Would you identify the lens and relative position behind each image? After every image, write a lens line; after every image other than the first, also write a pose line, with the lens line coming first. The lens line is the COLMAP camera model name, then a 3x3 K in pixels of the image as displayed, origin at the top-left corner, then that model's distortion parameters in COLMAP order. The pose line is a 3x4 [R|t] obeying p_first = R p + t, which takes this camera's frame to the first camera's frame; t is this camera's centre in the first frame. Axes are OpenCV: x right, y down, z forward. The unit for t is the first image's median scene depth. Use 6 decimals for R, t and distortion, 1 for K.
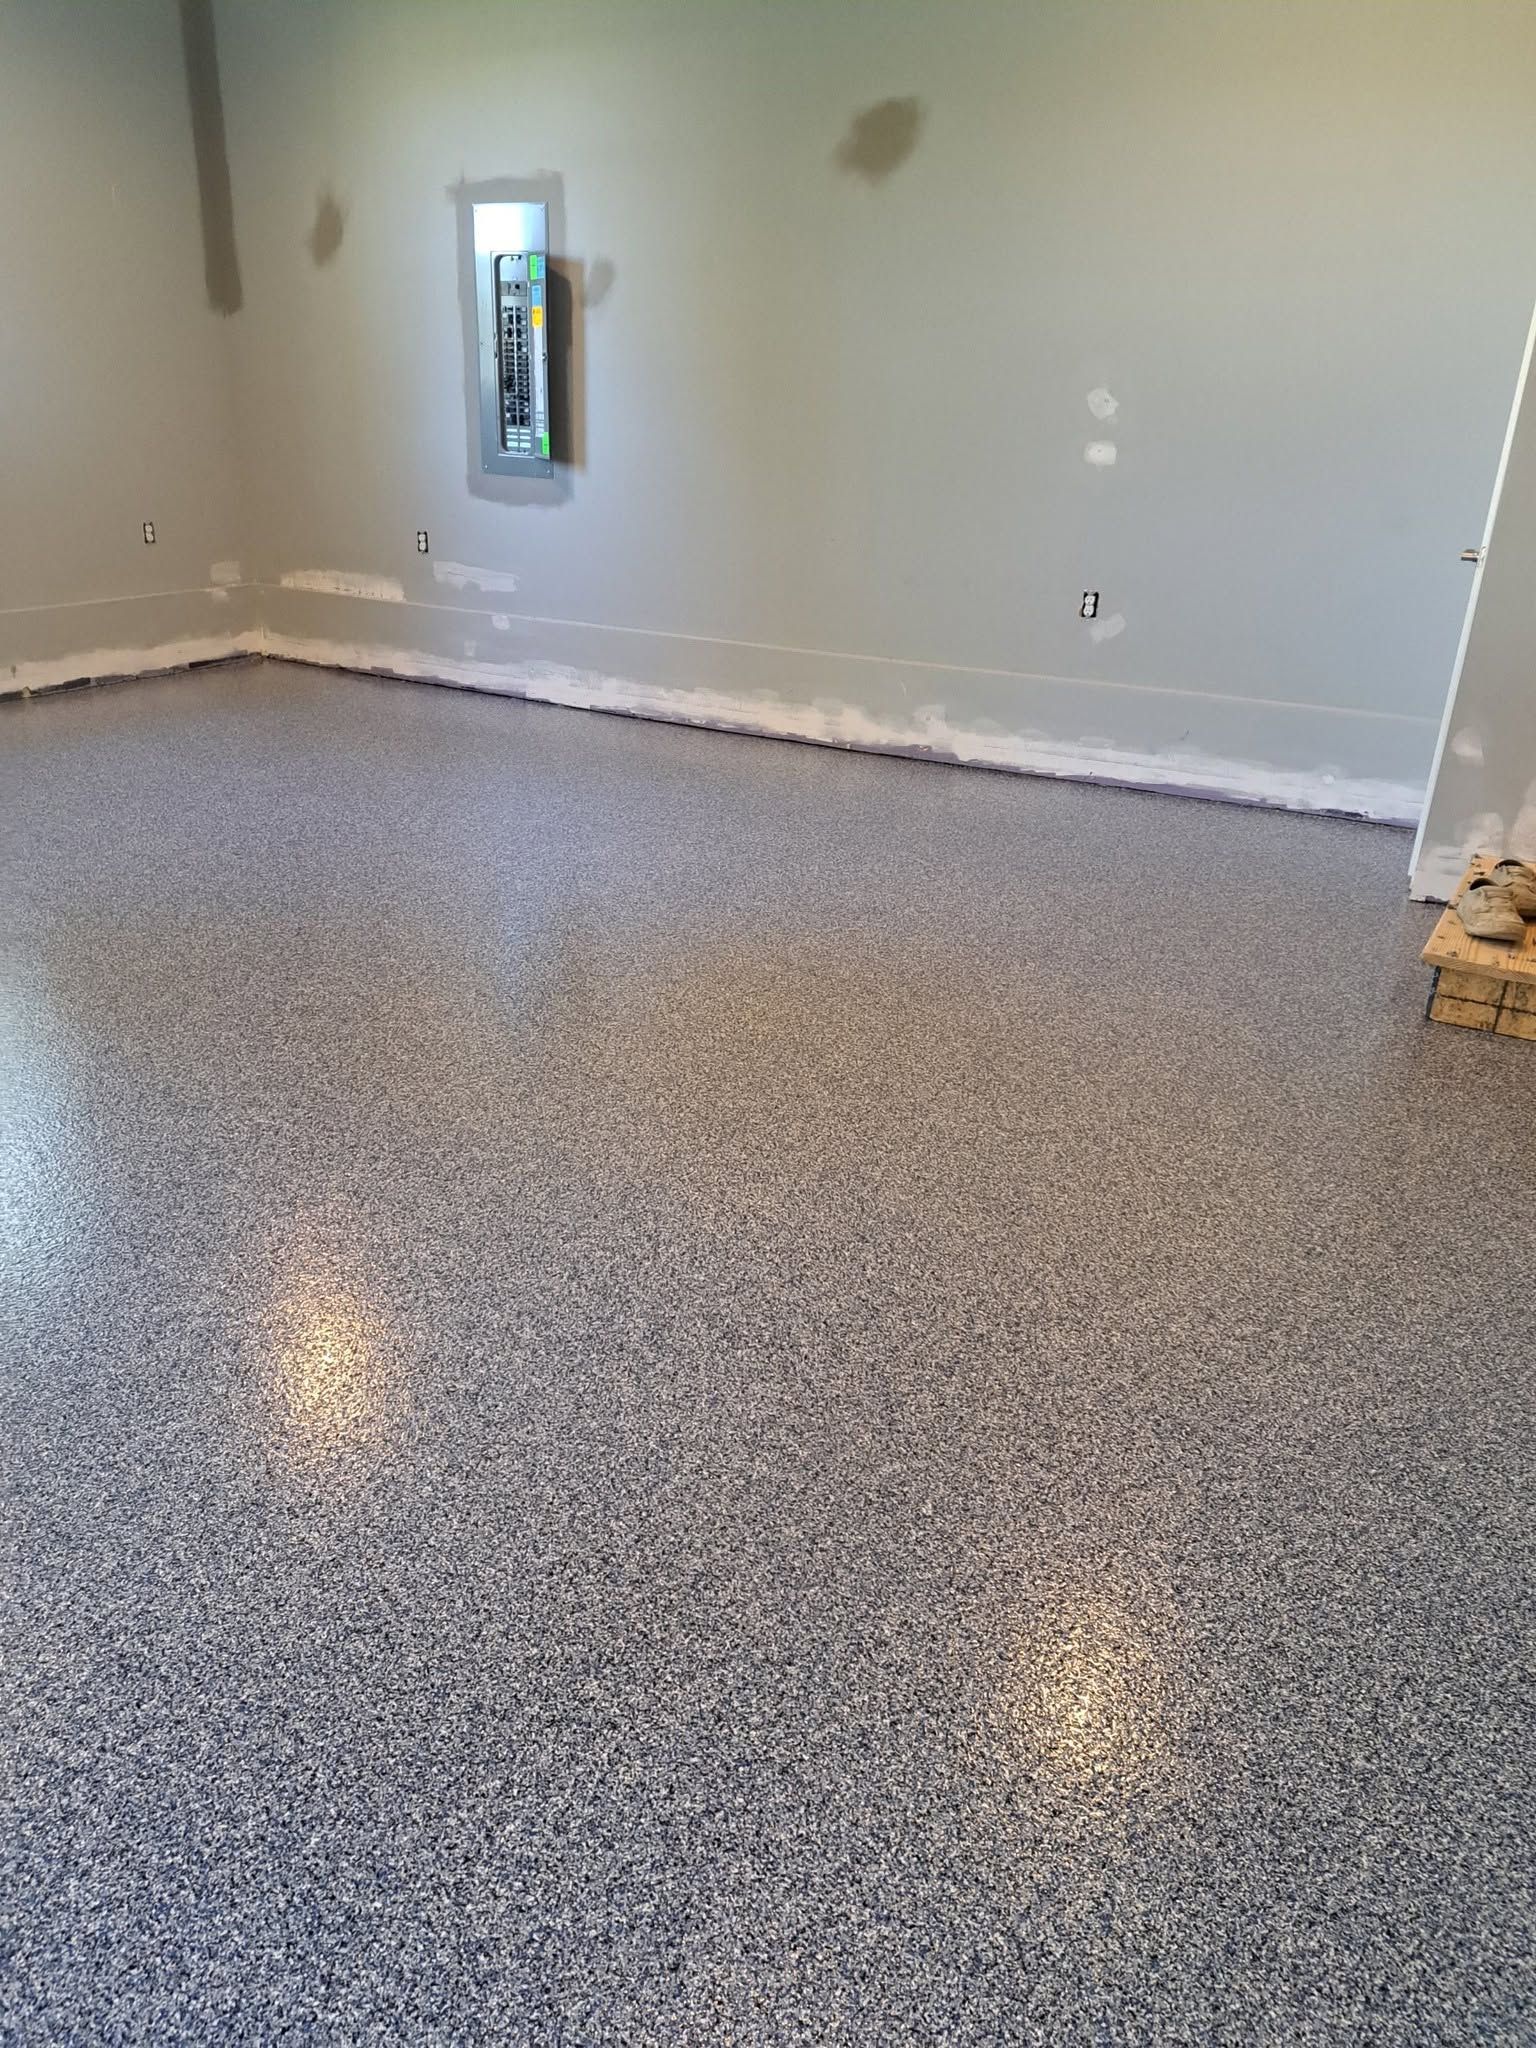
lens RADIAL K [[1581.5, 0, 791.0], [0, 1581.5, 1024.3], [0, 0, 1]] dist [0.121858, -0.181650]
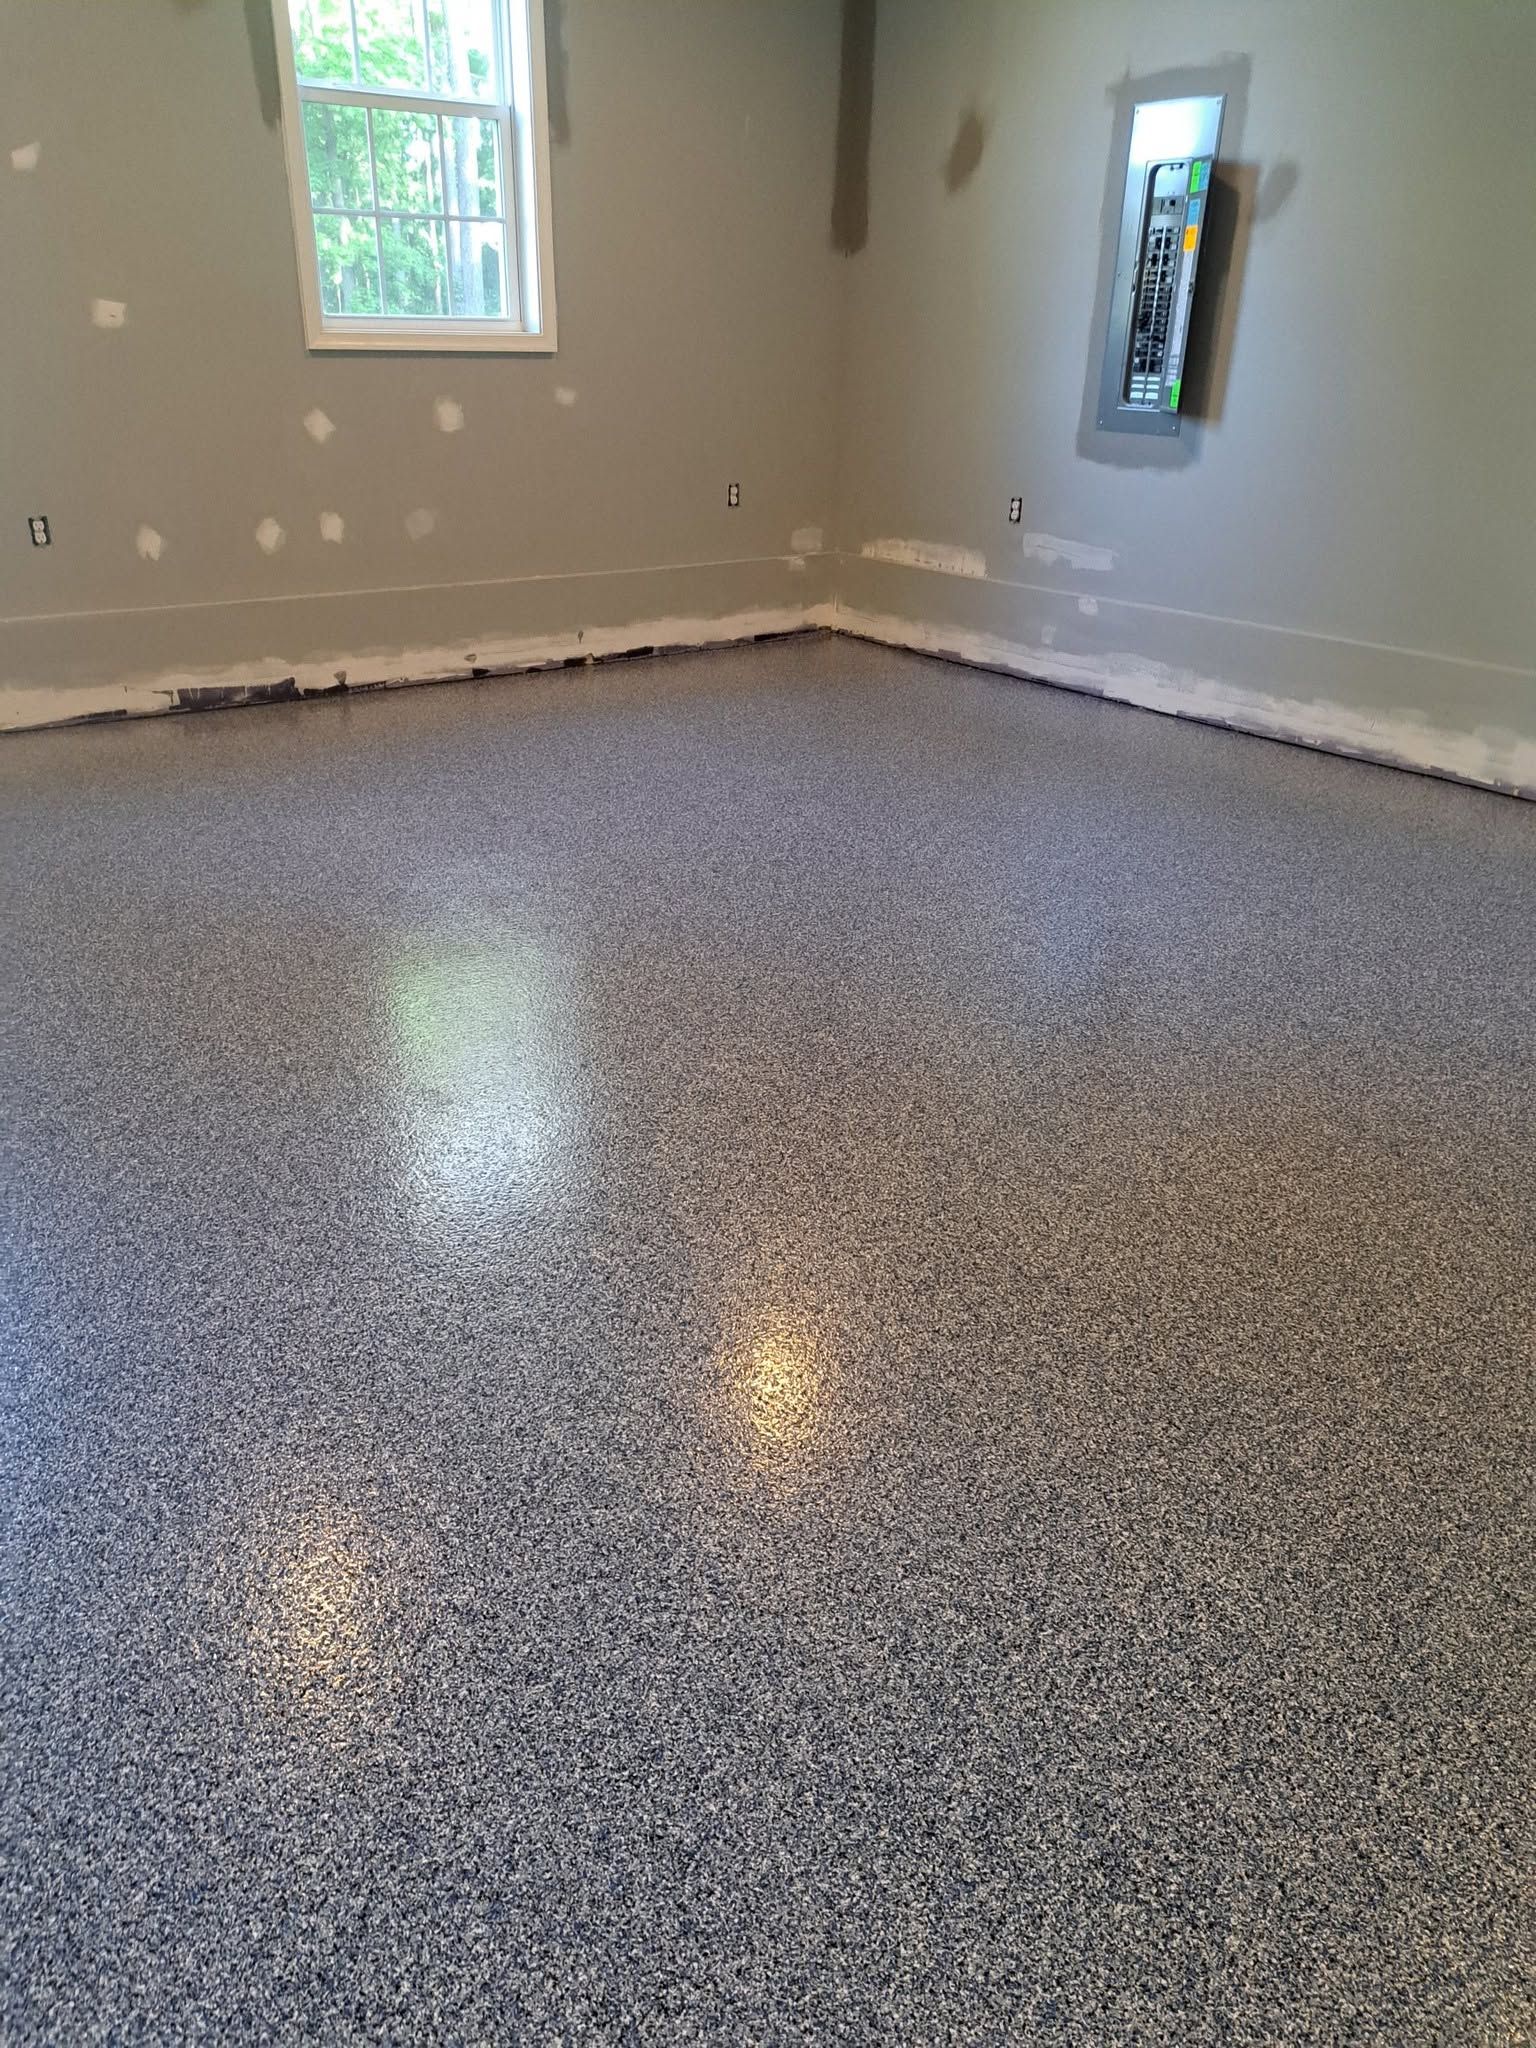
lens RADIAL K [[1541.0, 0, 731.4], [0, 1541.0, 1016.3], [0, 0, 1]] dist [0.123199, -0.167061]
pose [[0.907447, 0.158139, -0.389272, 0.005357], [-0.147283, 0.987405, 0.057787, -0.057709], [0.393508, 0.004894, 0.919308, 0.165508]]
